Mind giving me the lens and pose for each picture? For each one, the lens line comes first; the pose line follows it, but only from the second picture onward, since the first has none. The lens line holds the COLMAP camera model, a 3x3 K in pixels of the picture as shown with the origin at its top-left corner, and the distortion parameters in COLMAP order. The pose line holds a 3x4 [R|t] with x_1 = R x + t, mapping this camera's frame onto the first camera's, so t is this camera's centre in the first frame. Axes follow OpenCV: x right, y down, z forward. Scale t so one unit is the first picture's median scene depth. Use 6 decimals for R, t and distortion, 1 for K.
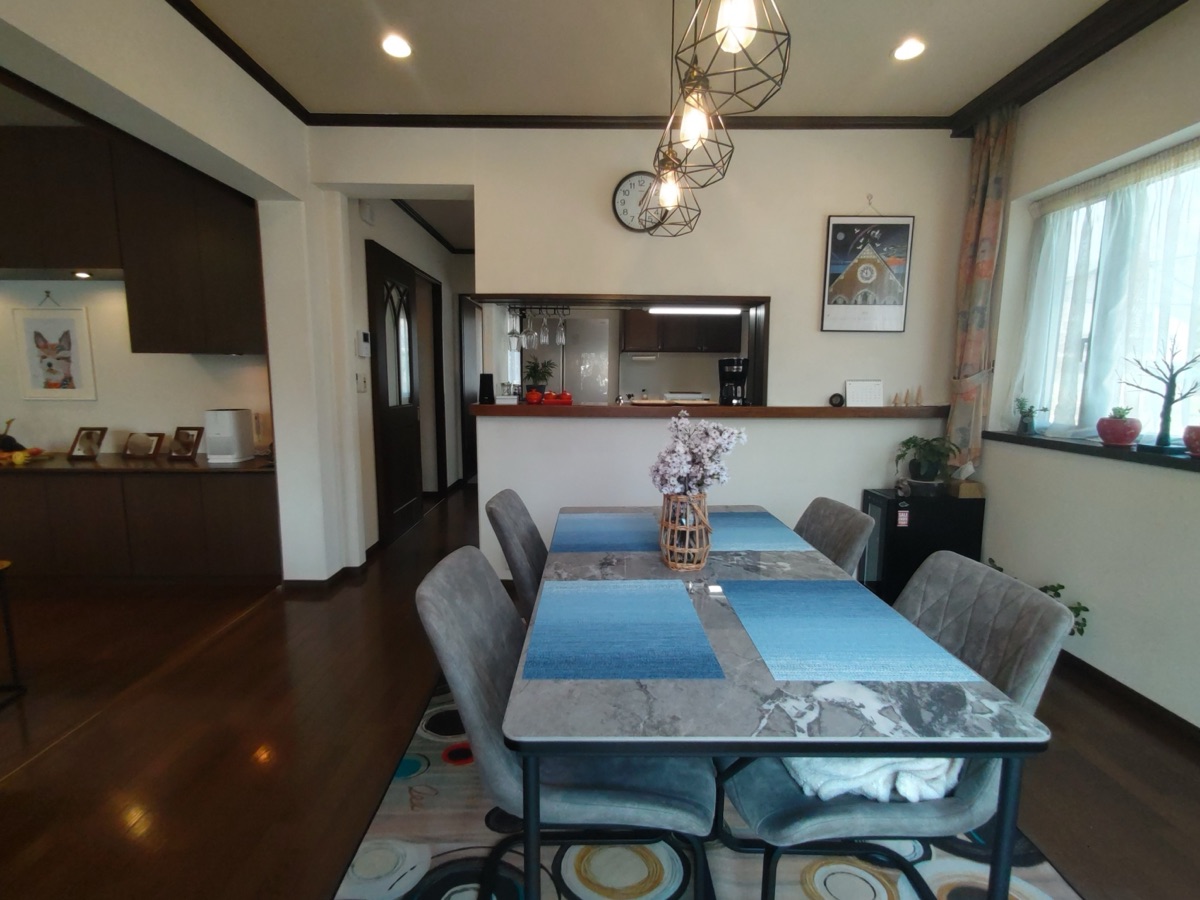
lens RADIAL K [[528.5, 0, 595.5], [0, 528.5, 448.5], [0, 0, 1]] dist [-0.001449, 0.000093]
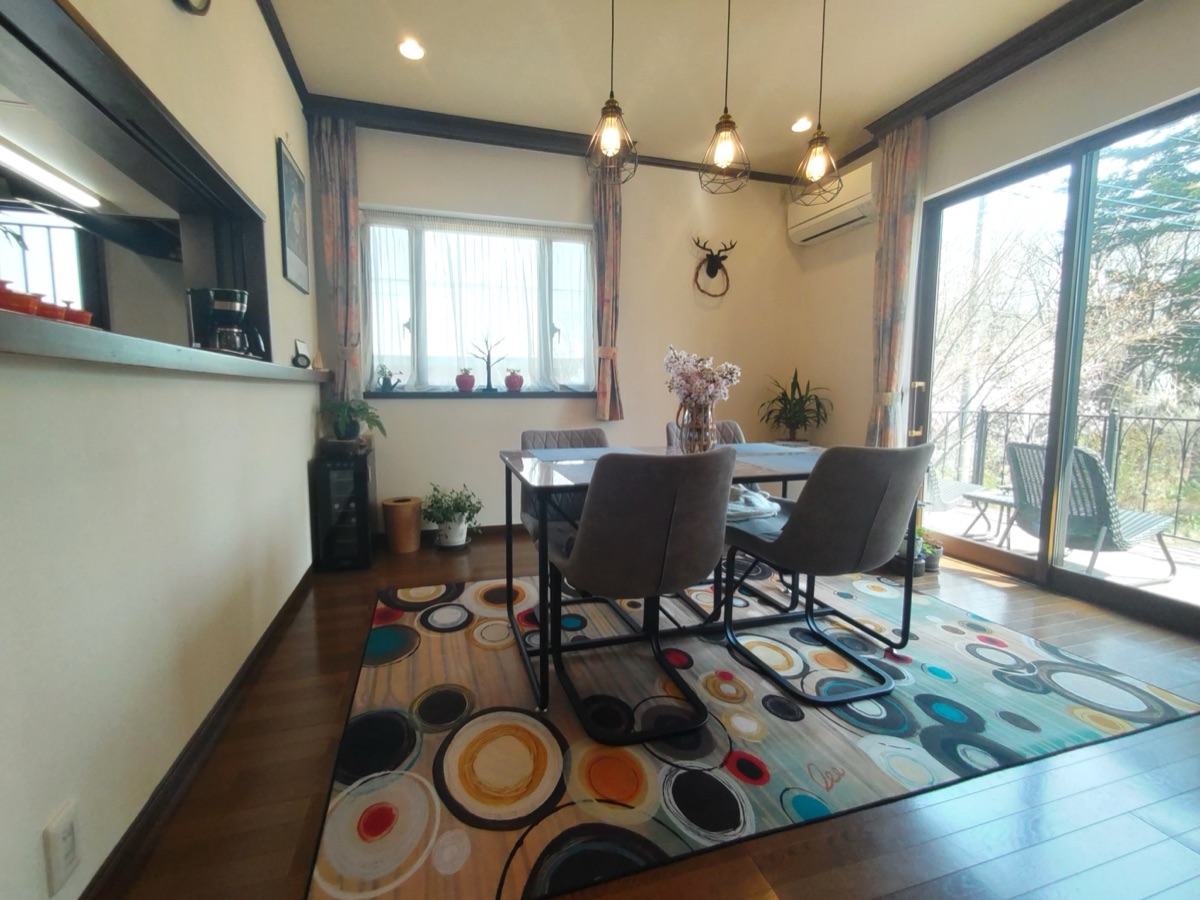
lens RADIAL K [[528.5, 0, 592.2], [0, 528.5, 444.5], [0, 0, 1]] dist [-0.001449, 0.000093]
pose [[-0.283184, -0.099640, 0.953876, -0.789011], [0.122515, 0.982682, 0.139021, -0.026373], [-0.951208, 0.156232, -0.266072, 1.202590]]
